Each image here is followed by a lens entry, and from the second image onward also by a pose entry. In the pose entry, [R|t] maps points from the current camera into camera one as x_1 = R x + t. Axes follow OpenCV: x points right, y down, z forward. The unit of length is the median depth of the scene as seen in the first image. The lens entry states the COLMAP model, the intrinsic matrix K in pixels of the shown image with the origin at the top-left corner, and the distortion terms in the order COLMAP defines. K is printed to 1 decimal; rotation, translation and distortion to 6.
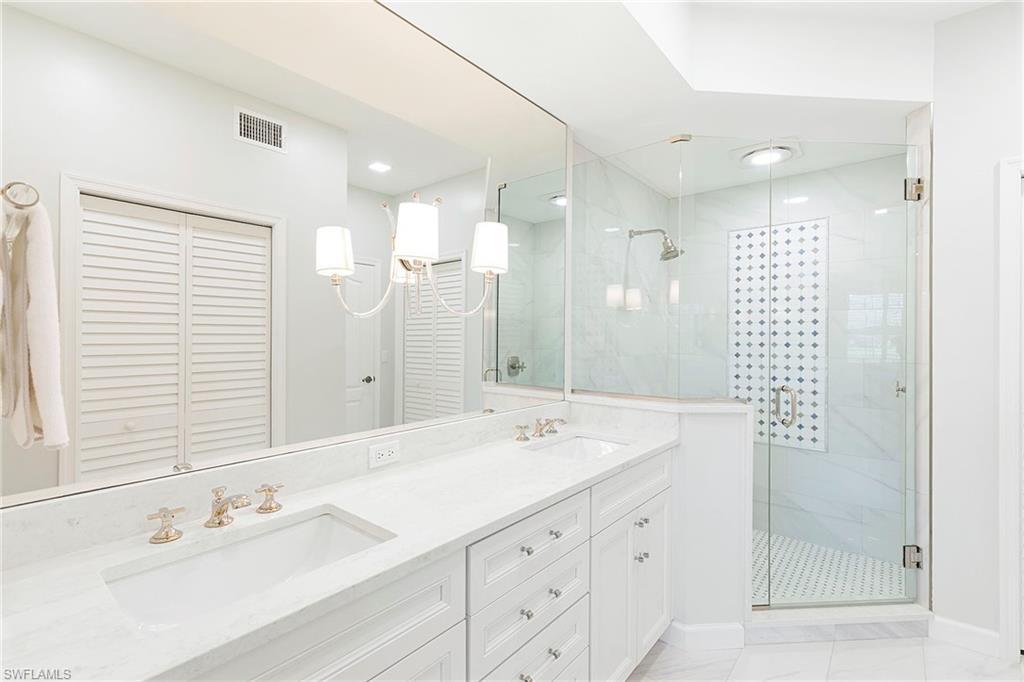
lens RADIAL K [[463.4, 0, 511.2], [0, 463.4, 342.5], [0, 0, 1]] dist [-0.002175, -0.000124]
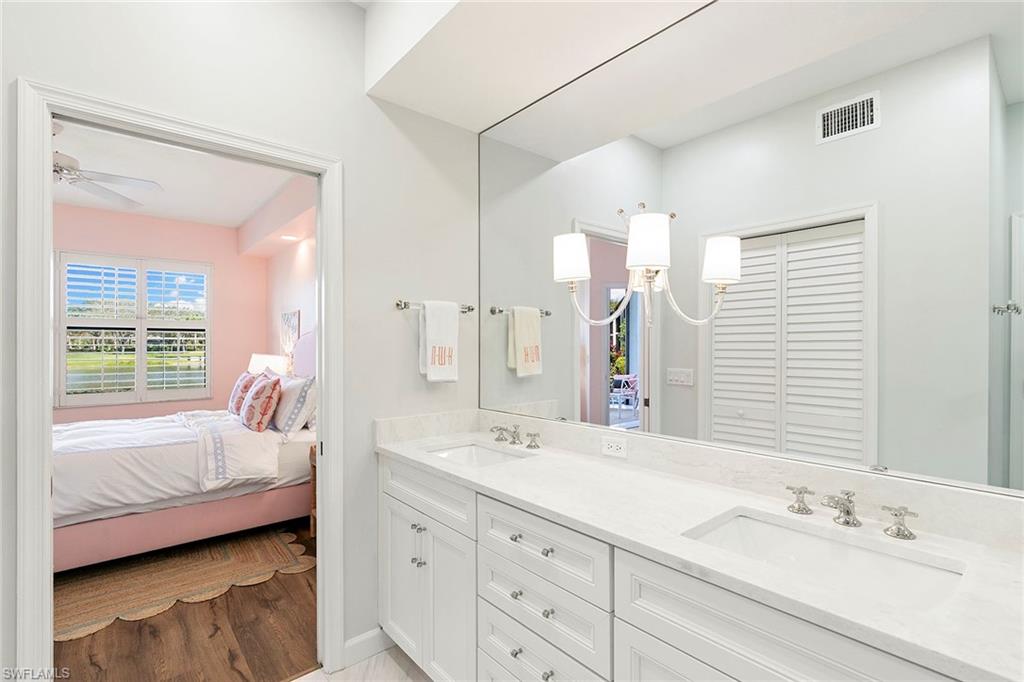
lens RADIAL K [[478.9, 0, 511.9], [0, 478.9, 344.0], [0, 0, 1]] dist [-0.004990, -0.000311]
pose [[-0.176892, -0.002584, -0.984227, 0.877329], [-0.004191, 0.999989, -0.001872, -0.010339], [0.984221, 0.003793, -0.176901, 0.892437]]
